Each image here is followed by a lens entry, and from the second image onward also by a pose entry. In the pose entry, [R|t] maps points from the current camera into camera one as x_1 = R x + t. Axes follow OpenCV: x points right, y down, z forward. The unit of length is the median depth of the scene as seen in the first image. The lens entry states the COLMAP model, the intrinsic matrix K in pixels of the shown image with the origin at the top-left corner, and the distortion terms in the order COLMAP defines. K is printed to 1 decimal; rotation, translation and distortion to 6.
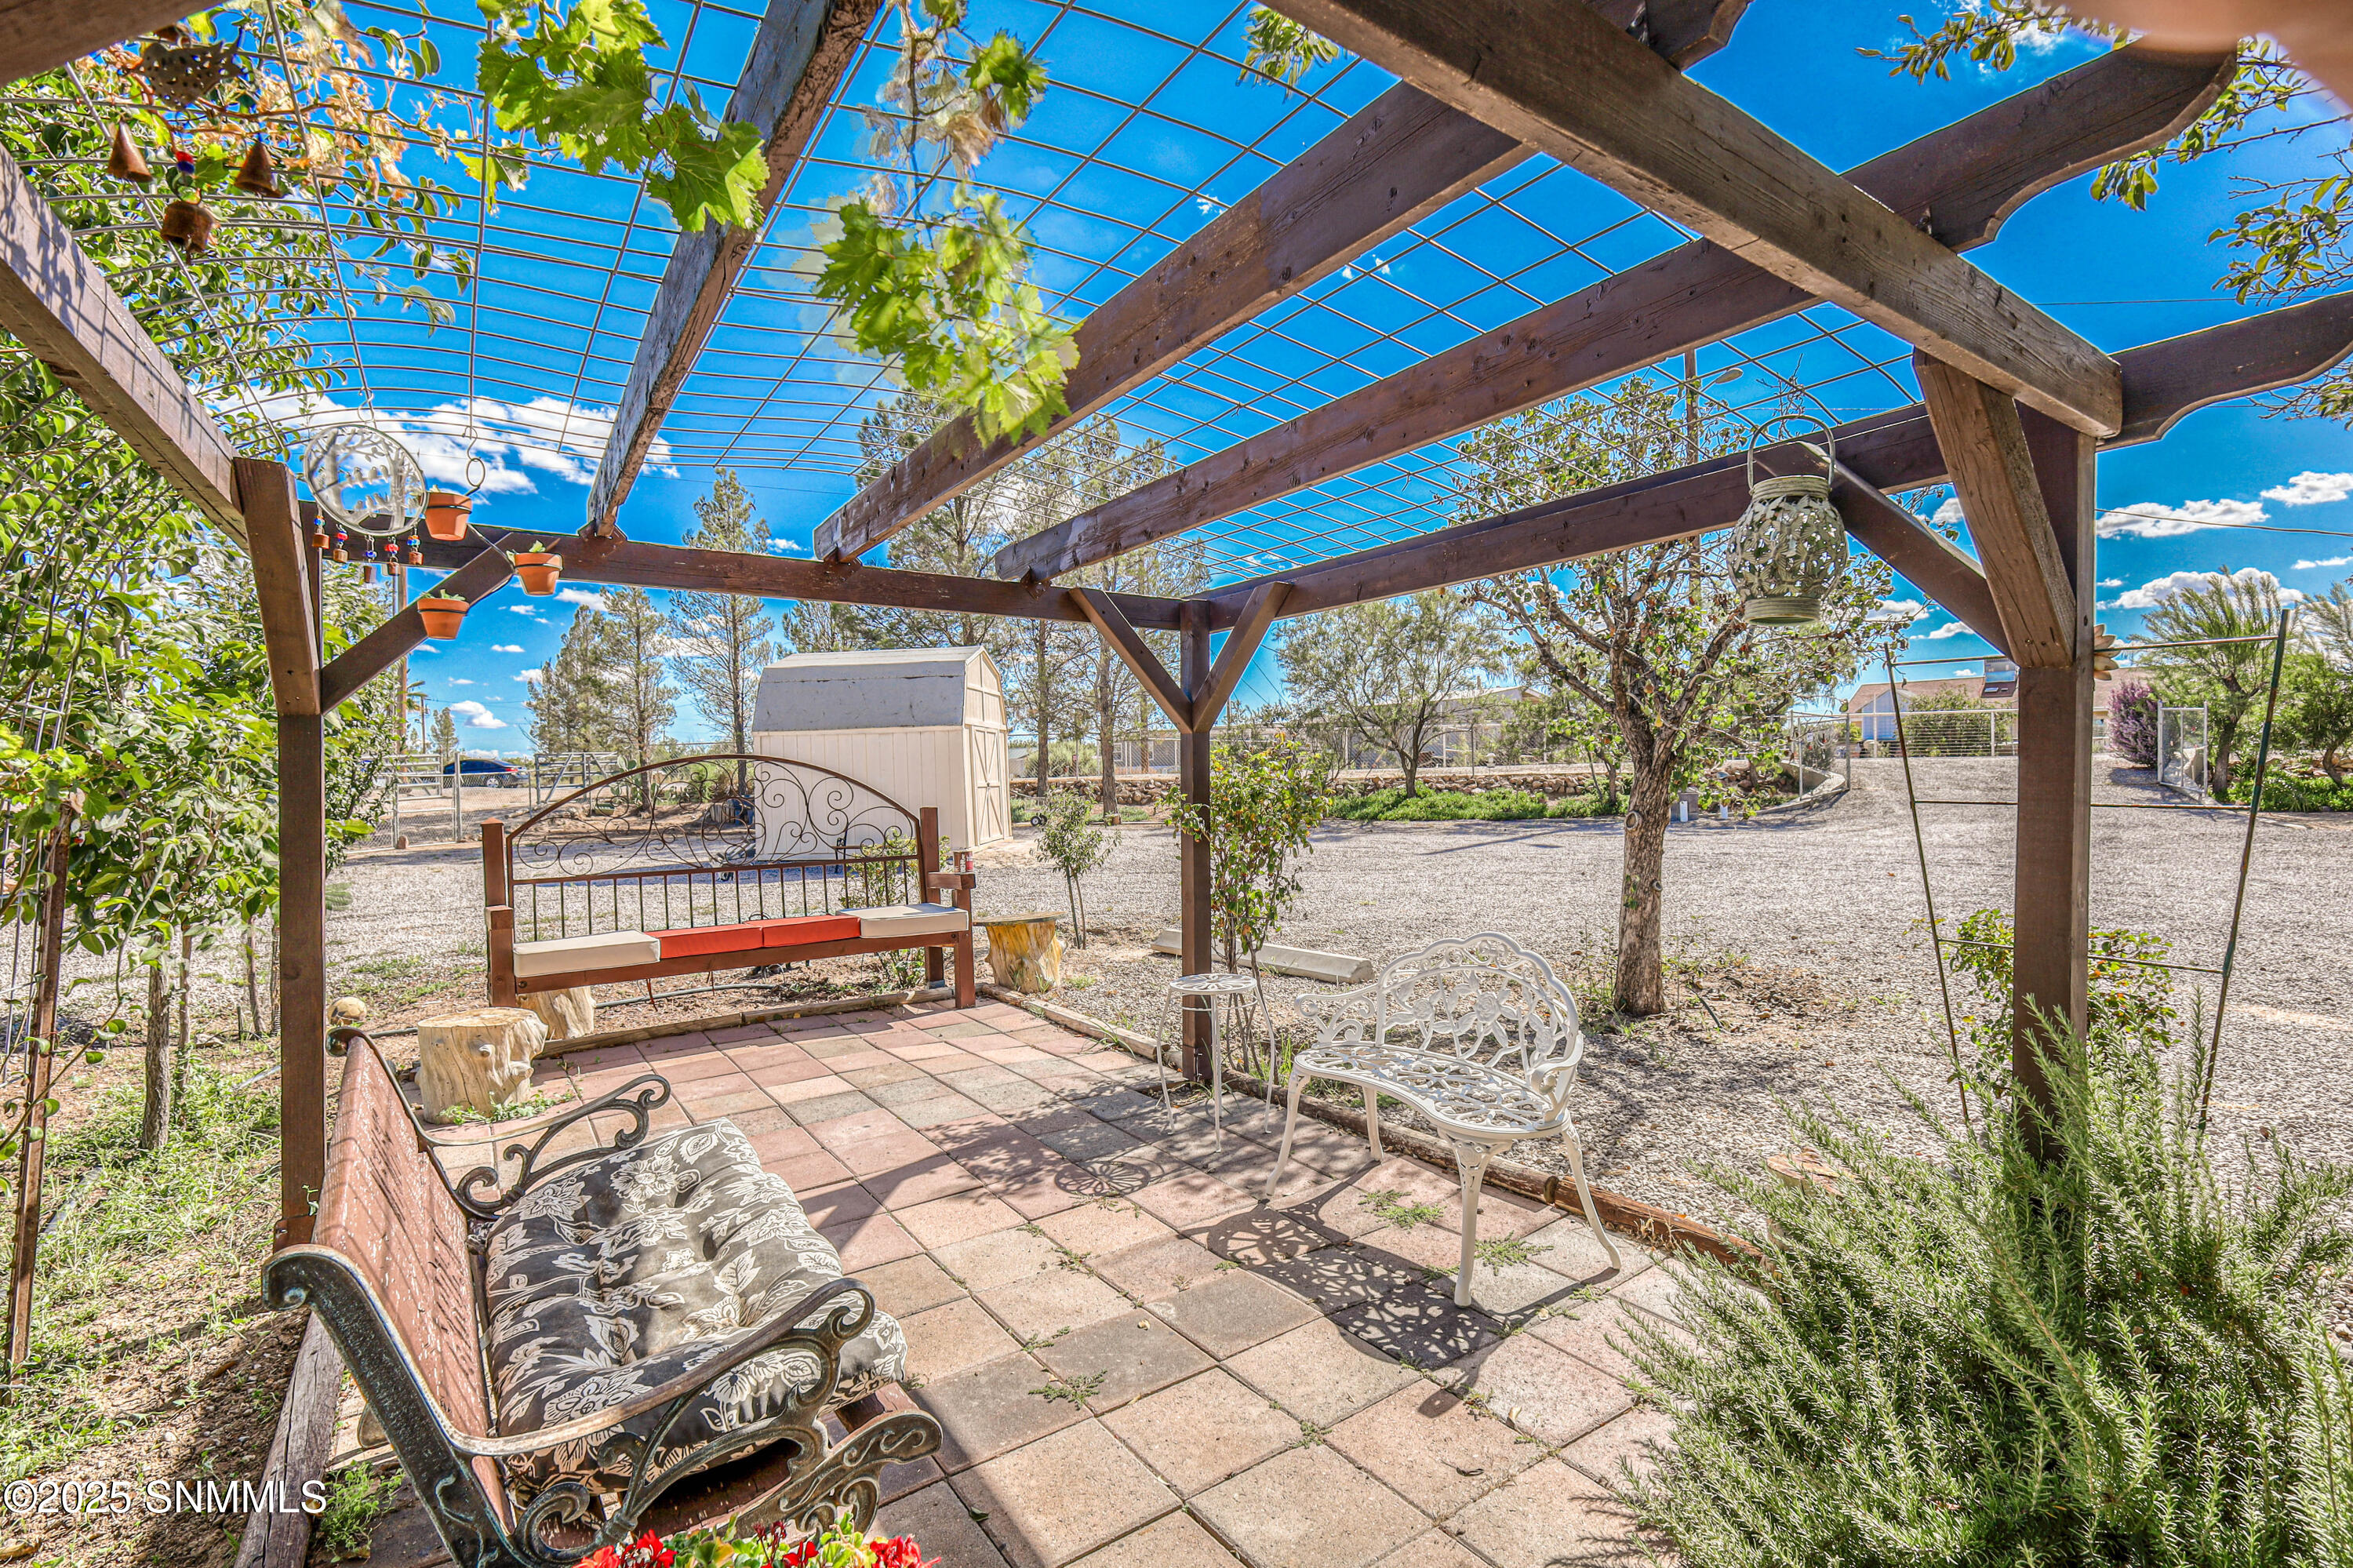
lens RADIAL K [[1054.3, 0, 1178.1], [0, 1054.3, 785.6], [0, 0, 1]] dist [0.000048, 0.000003]
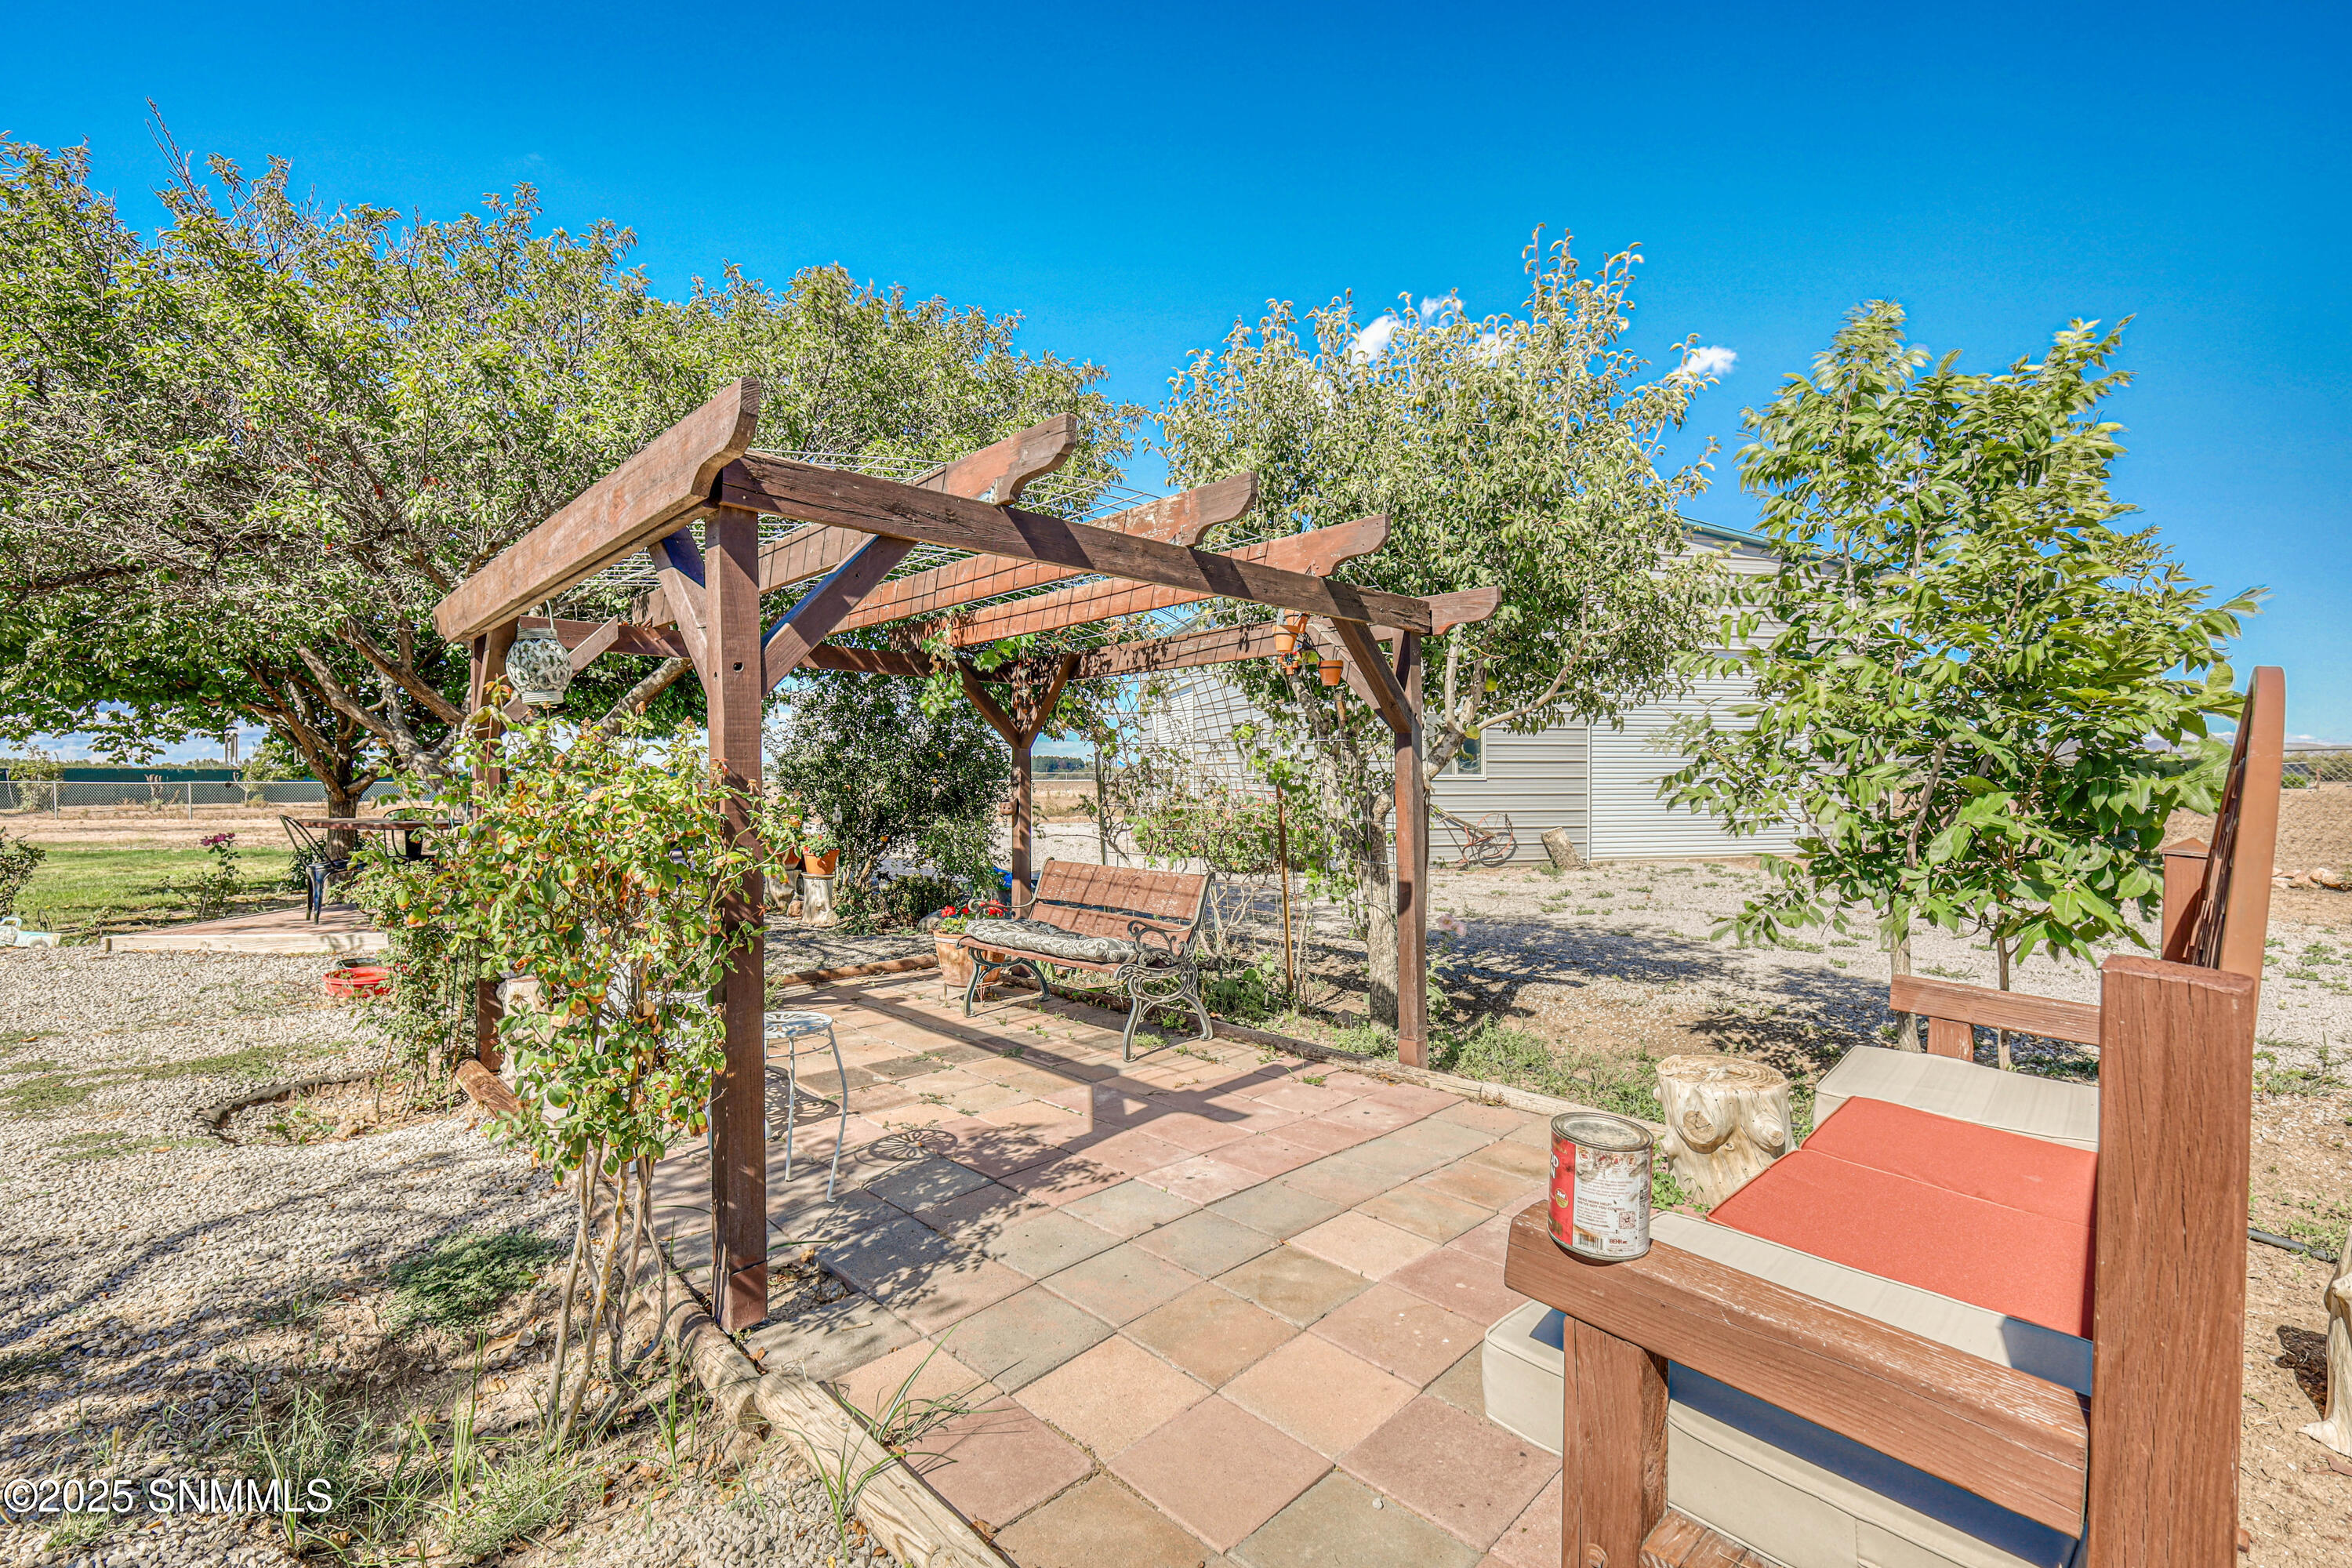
lens RADIAL K [[972.1, 0, 1173.8], [0, 972.1, 788.0], [0, 0, 1]] dist [-0.000231, -0.000043]
pose [[-0.982482, 0.014649, -0.185783, -0.150067], [0.012031, 0.999812, 0.015212, -0.018103], [0.185971, 0.012710, -0.982473, 1.962313]]
